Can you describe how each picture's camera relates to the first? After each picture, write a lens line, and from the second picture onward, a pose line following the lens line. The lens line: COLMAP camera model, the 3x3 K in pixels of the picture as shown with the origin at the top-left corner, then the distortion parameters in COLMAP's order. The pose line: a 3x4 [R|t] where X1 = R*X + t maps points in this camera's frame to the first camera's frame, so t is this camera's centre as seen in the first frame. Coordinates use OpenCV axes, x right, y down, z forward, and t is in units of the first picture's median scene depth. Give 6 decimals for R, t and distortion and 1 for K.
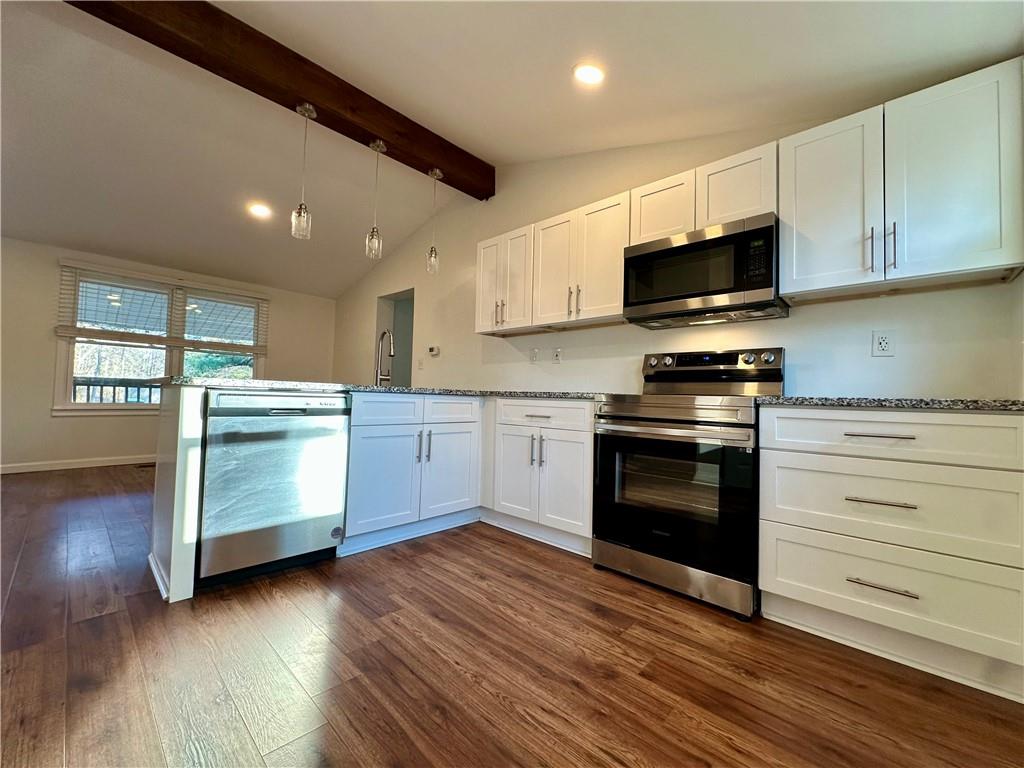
lens RADIAL K [[410.8, 0, 512.0], [0, 410.8, 384.0], [0, 0, 1]] dist [0.000373, -0.000015]
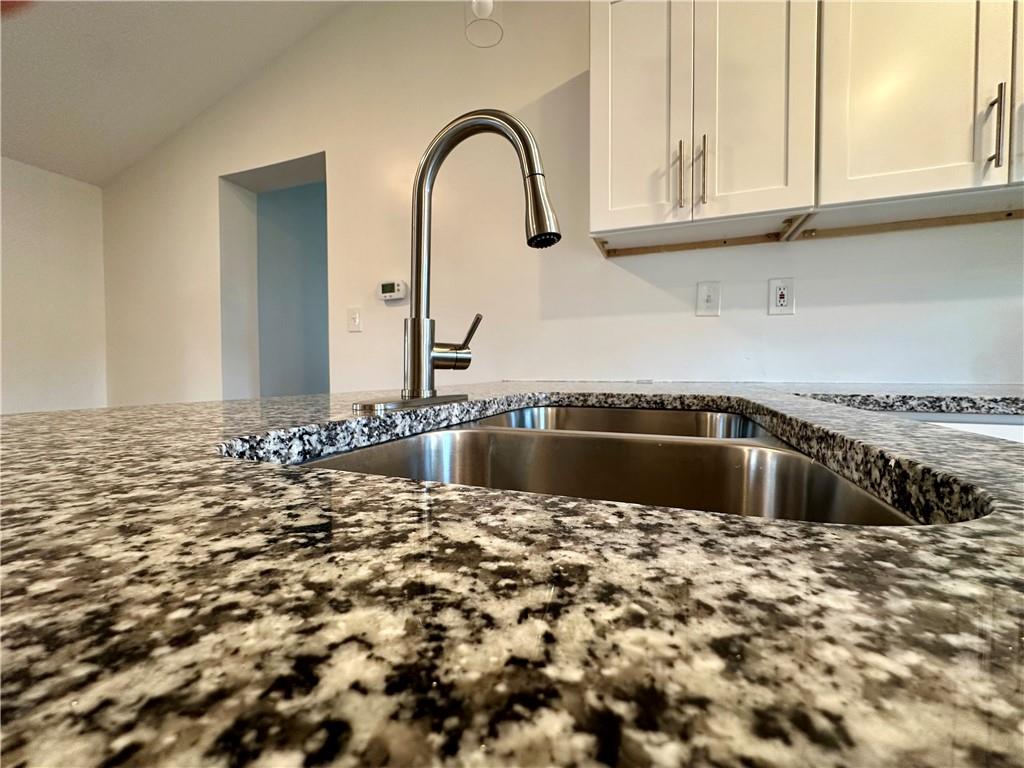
lens RADIAL K [[410.8, 0, 512.0], [0, 410.8, 384.0], [0, 0, 1]] dist [0.000373, -0.000015]
pose [[0.929324, -0.039653, 0.367131, -0.298069], [0.013310, 0.997169, 0.074009, -0.011908], [-0.369026, -0.063892, 0.927220, 0.647342]]
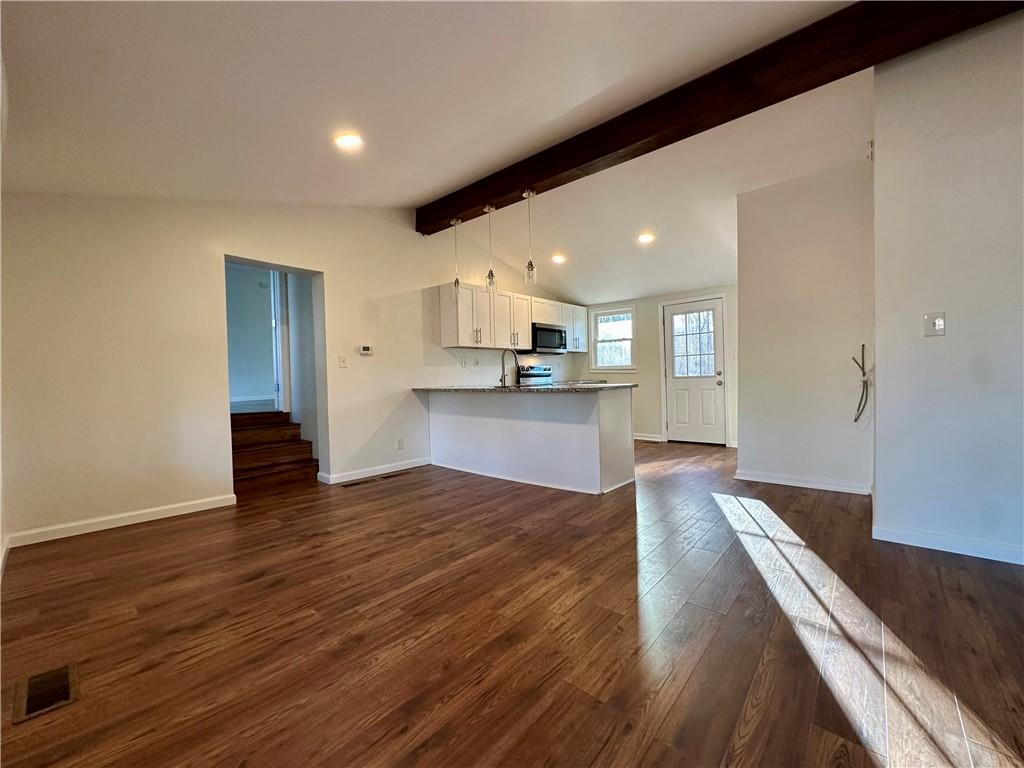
lens RADIAL K [[410.8, 0, 512.0], [0, 410.8, 384.0], [0, 0, 1]] dist [0.000373, -0.000015]
pose [[-0.033421, -0.048205, 0.998278, -1.484934], [-0.002482, 0.998837, 0.048149, -0.059025], [-0.999438, -0.000868, -0.033502, 0.848527]]
